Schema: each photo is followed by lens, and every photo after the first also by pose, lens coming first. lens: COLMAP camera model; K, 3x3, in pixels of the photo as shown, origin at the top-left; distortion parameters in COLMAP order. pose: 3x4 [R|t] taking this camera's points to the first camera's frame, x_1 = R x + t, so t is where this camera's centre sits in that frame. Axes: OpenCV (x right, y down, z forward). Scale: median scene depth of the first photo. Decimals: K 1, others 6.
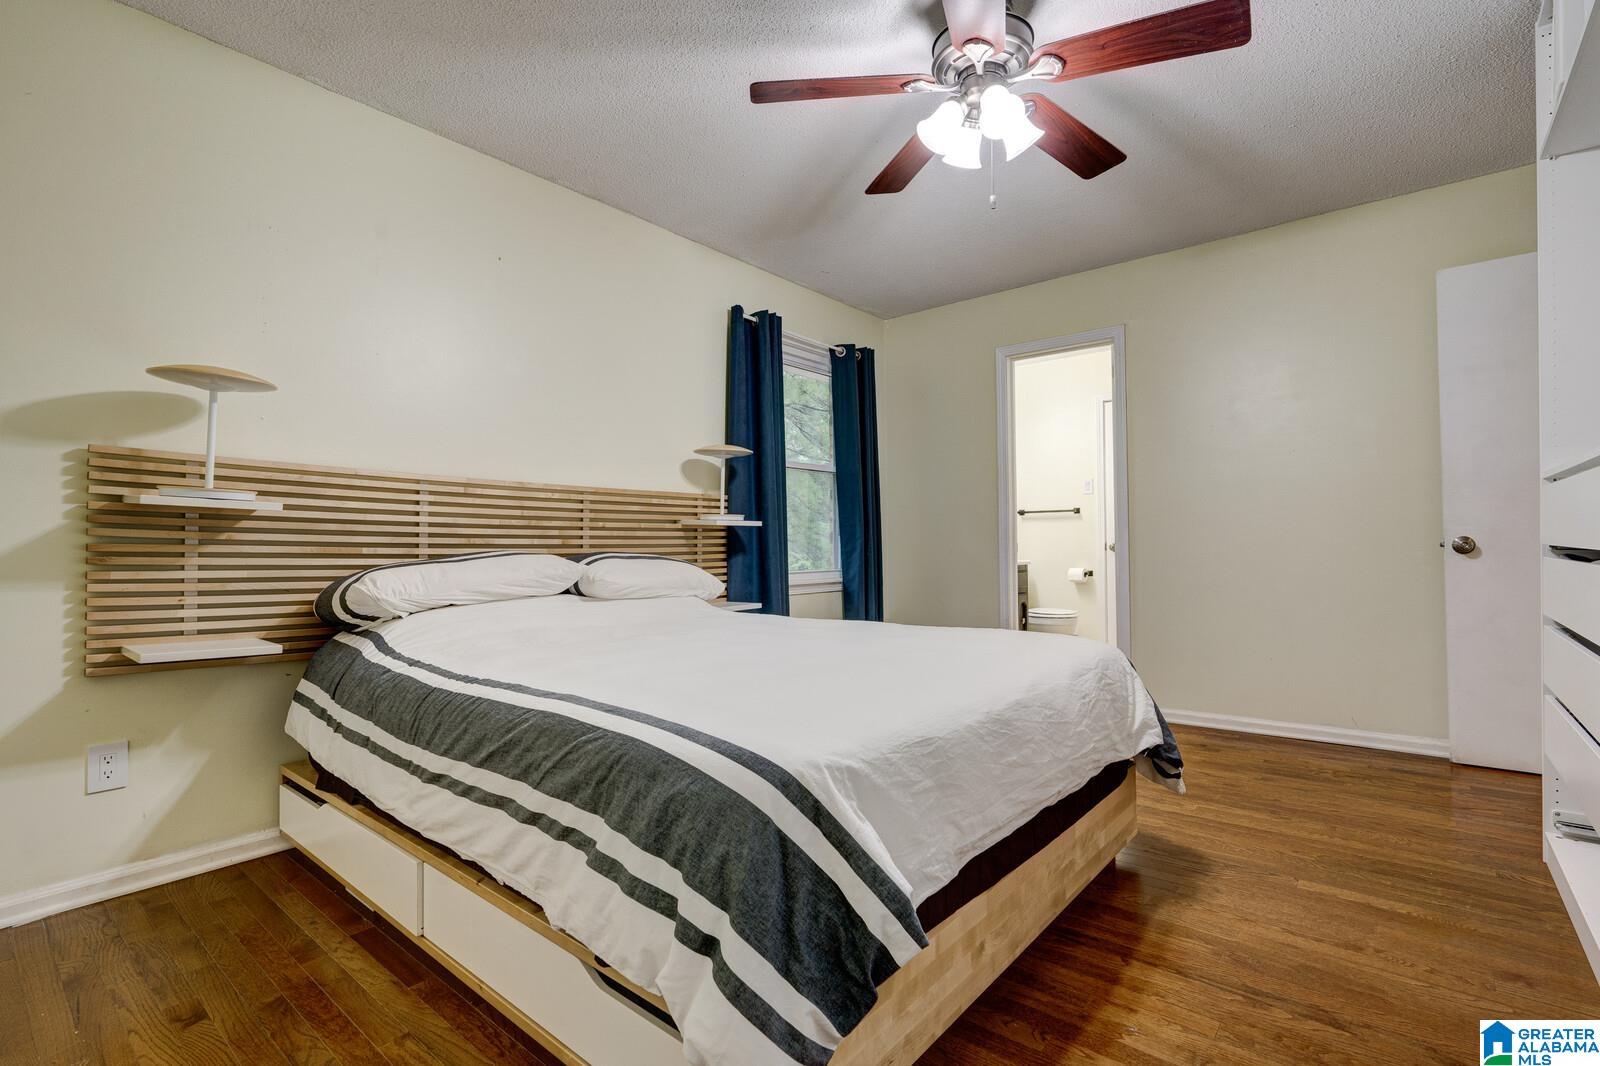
lens RADIAL K [[736.4, 0, 797.2], [0, 736.4, 537.9], [0, 0, 1]] dist [-0.003622, -0.000463]
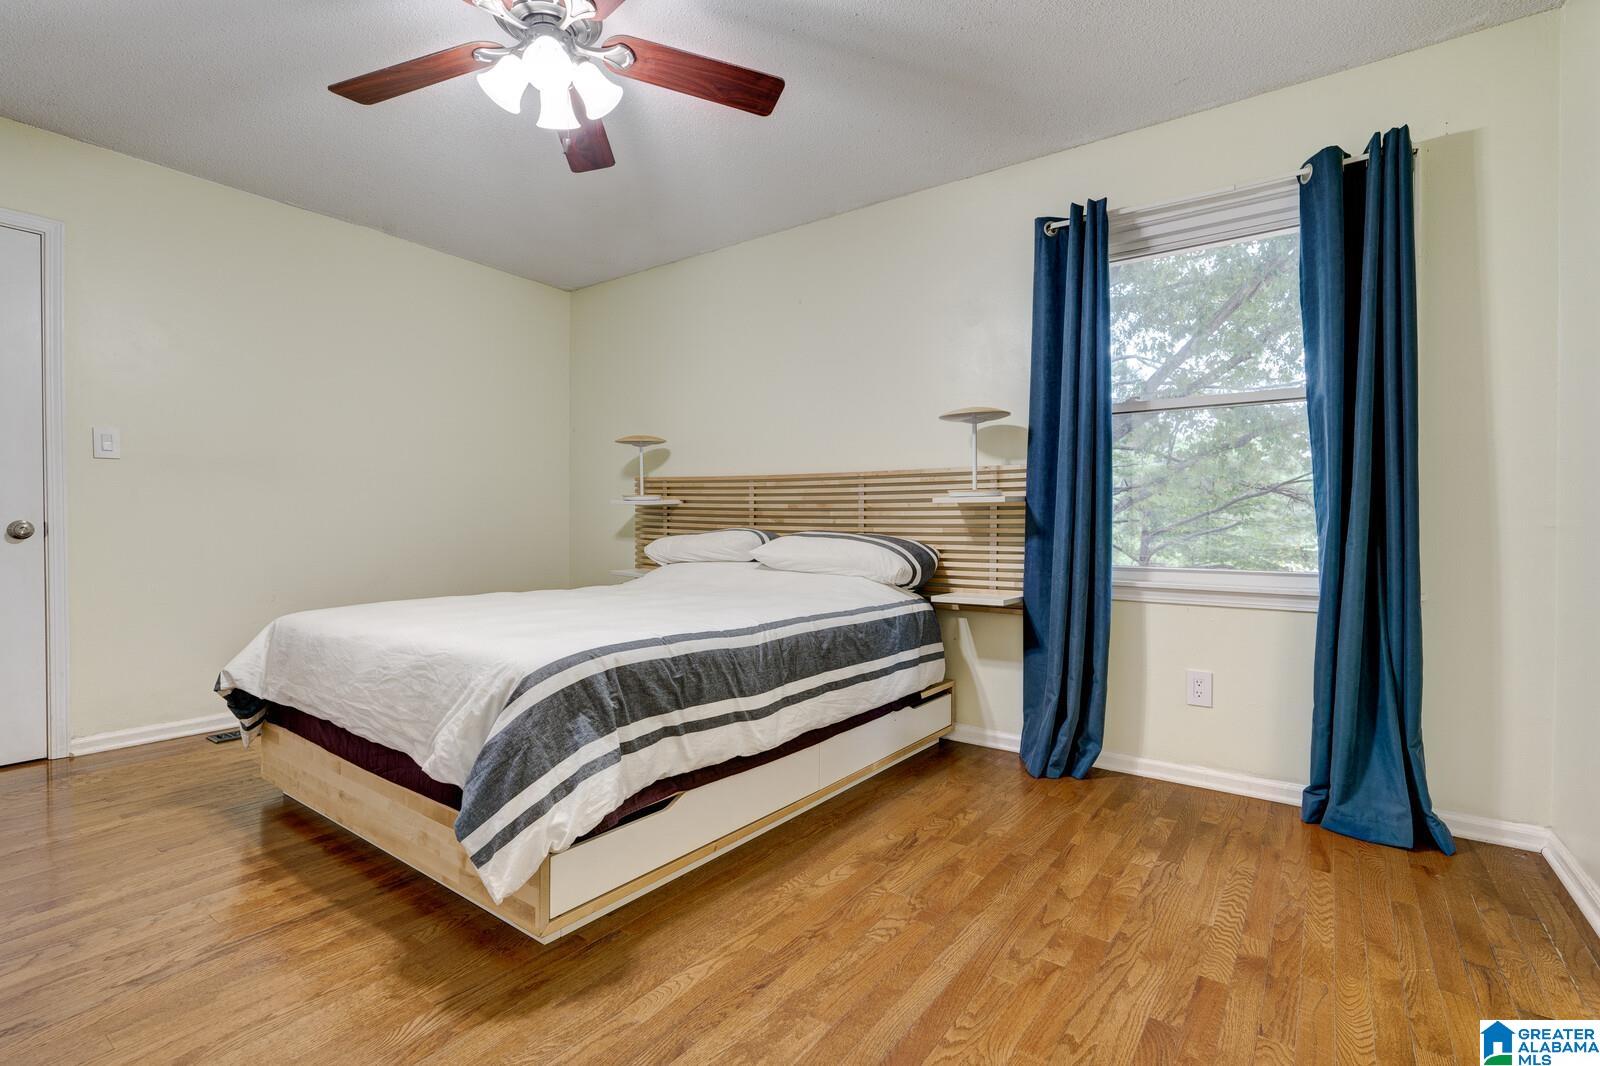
lens RADIAL K [[736.4, 0, 798.5], [0, 736.4, 530.3], [0, 0, 1]] dist [-0.003622, -0.000463]
pose [[0.078217, 0.003532, -0.996930, 0.791821], [-0.004806, 0.999983, 0.003166, 0.015268], [0.996925, 0.004543, 0.078232, 0.803614]]
